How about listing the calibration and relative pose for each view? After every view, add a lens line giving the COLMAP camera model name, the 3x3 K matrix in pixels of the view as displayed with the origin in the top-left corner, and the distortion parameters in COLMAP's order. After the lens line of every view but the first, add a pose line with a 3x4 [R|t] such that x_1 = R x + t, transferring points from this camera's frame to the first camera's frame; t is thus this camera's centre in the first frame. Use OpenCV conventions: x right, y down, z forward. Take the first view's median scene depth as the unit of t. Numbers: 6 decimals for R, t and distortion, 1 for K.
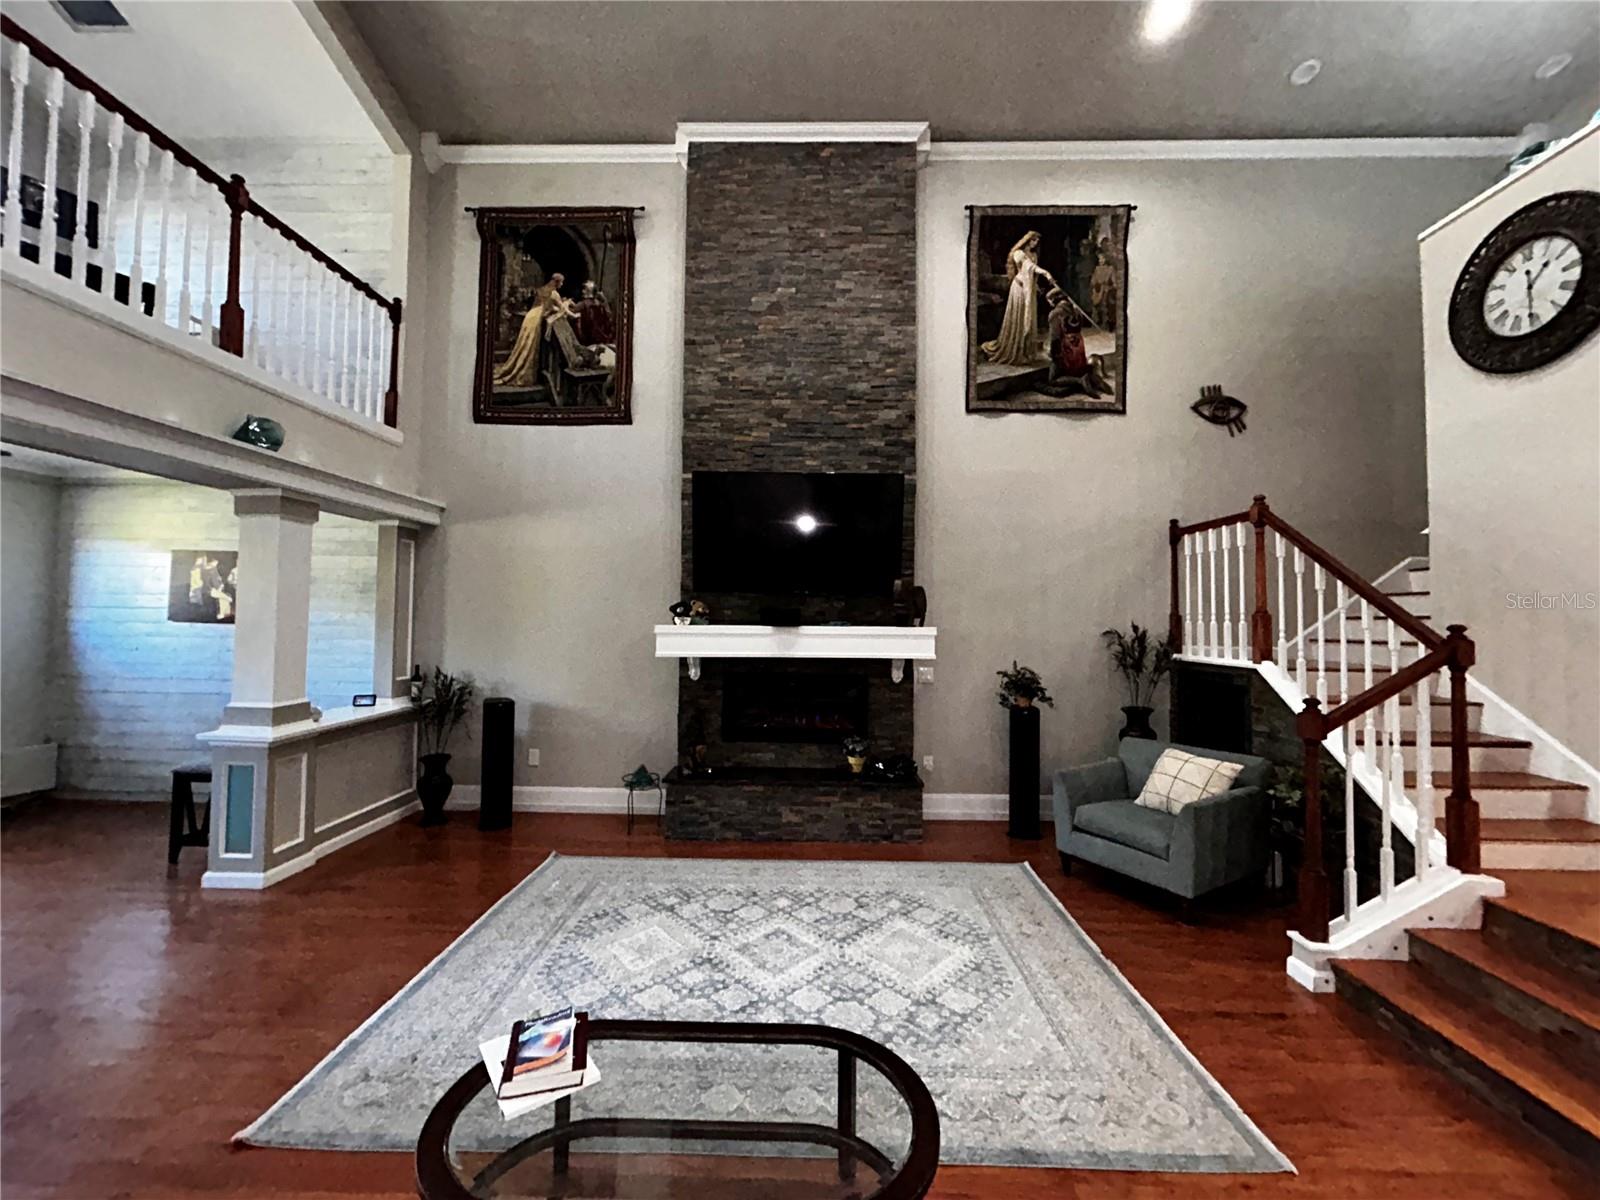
lens RADIAL K [[644.8, 0, 799.7], [0, 644.8, 600.8], [0, 0, 1]] dist [0.000997, -0.000411]
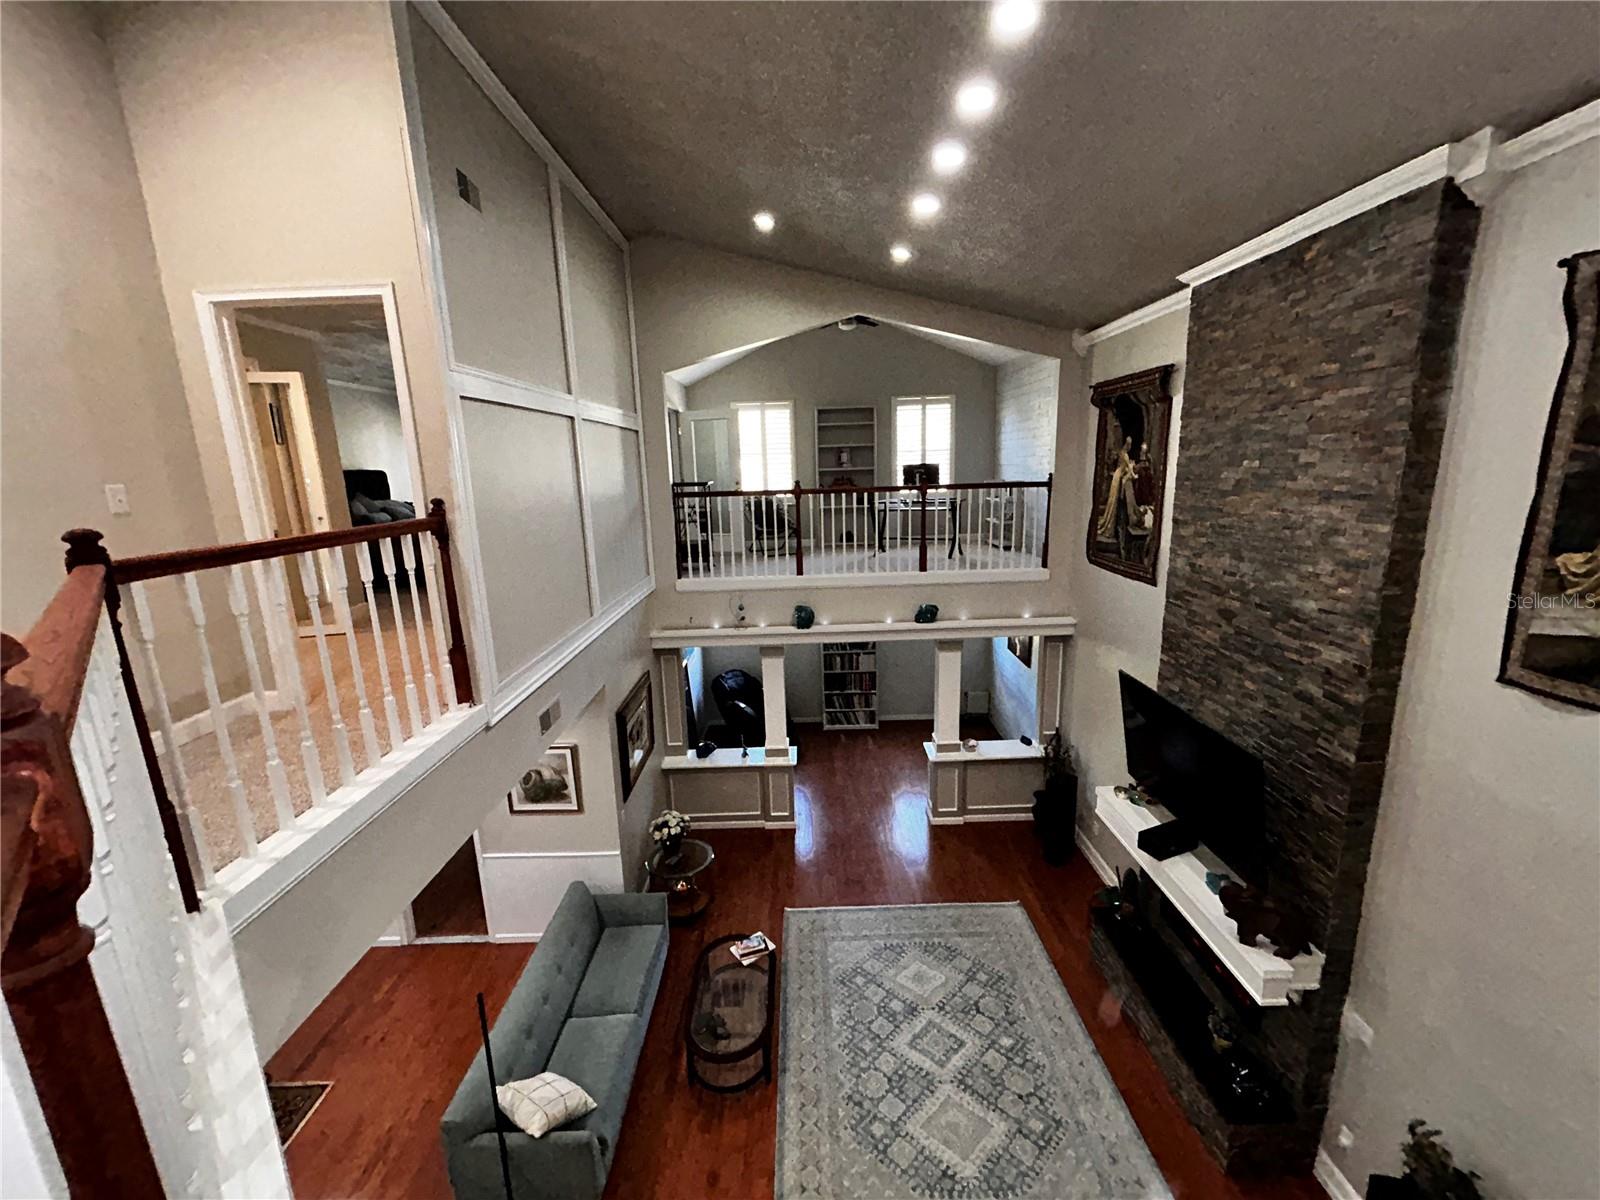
lens RADIAL K [[644.8, 0, 800.3], [0, 644.8, 601.6], [0, 0, 1]] dist [0.000997, -0.000411]
pose [[0.017199, 0.199192, -0.979809, 0.800395], [0.065668, 0.977613, 0.199899, -0.529317], [0.997693, -0.067781, 0.003733, 0.455251]]
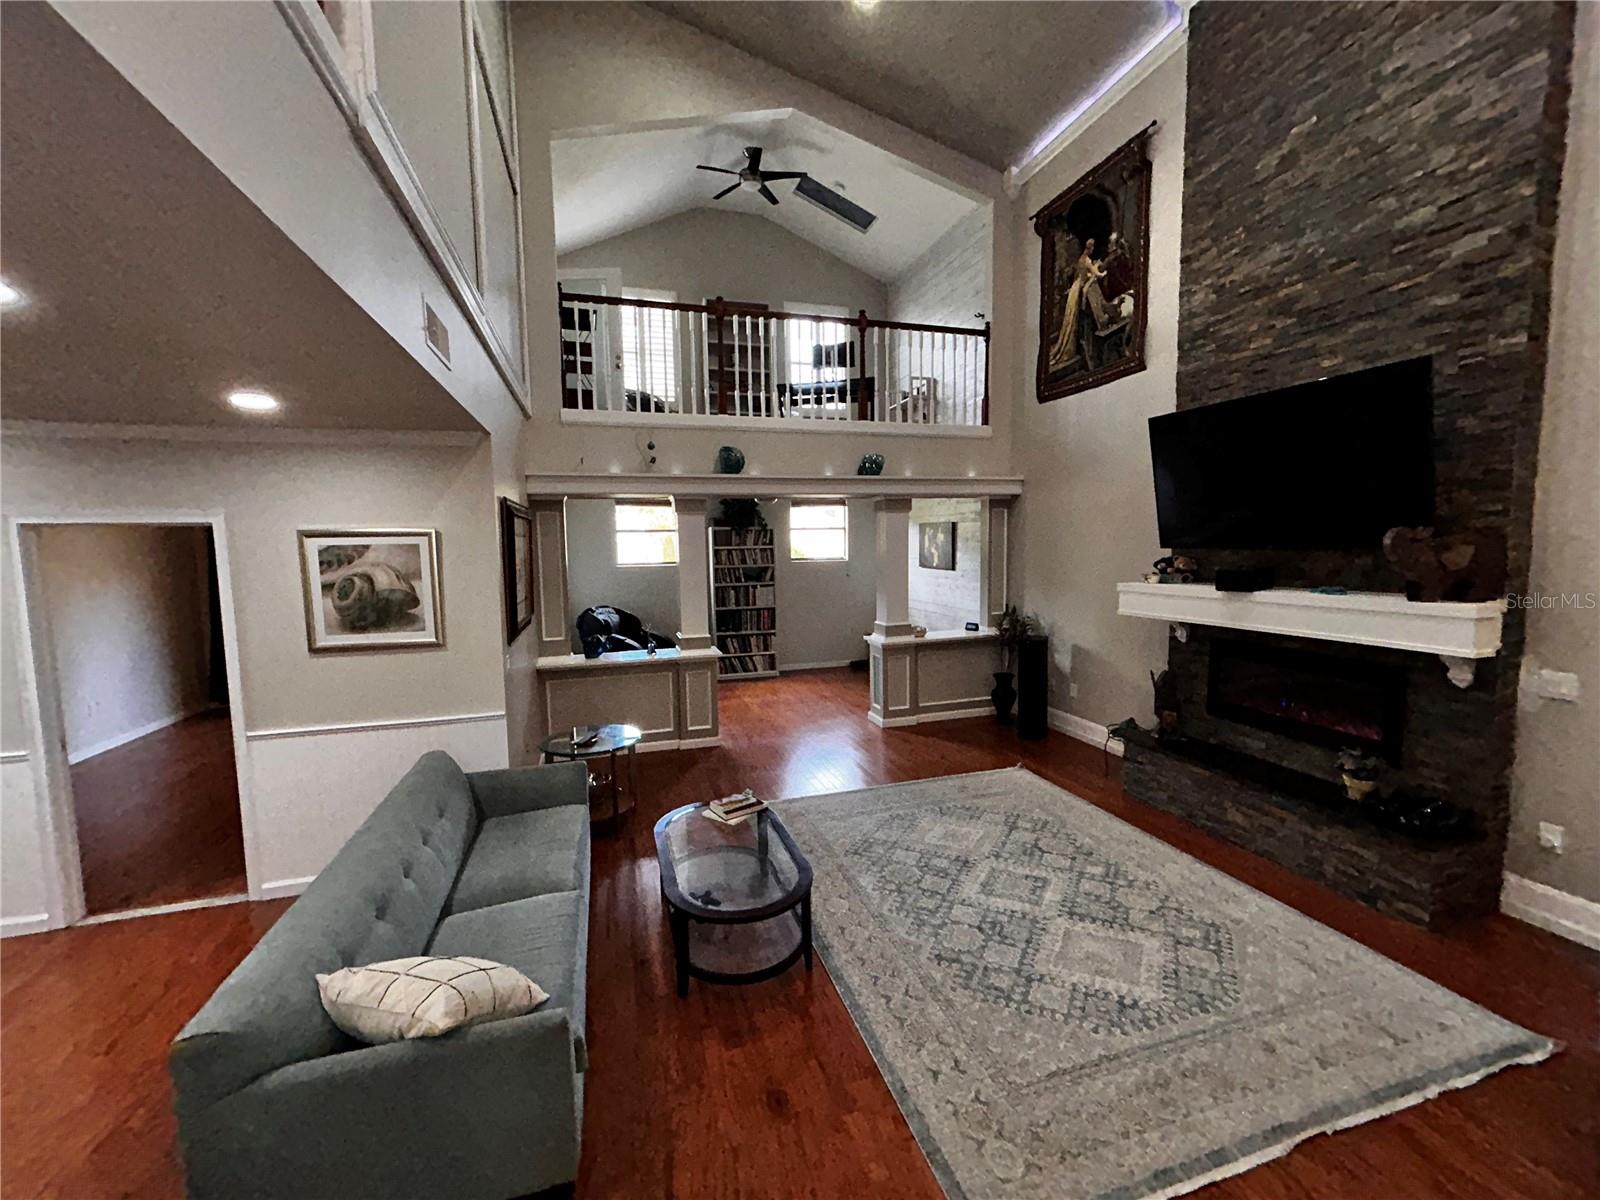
lens RADIAL K [[644.8, 0, 800.9], [0, 644.8, 602.8], [0, 0, 1]] dist [0.000997, -0.000411]
pose [[0.308606, 0.069572, -0.948642, 0.550144], [0.053023, 0.994513, 0.090185, -0.045682], [0.949711, -0.078131, 0.303224, 0.210459]]
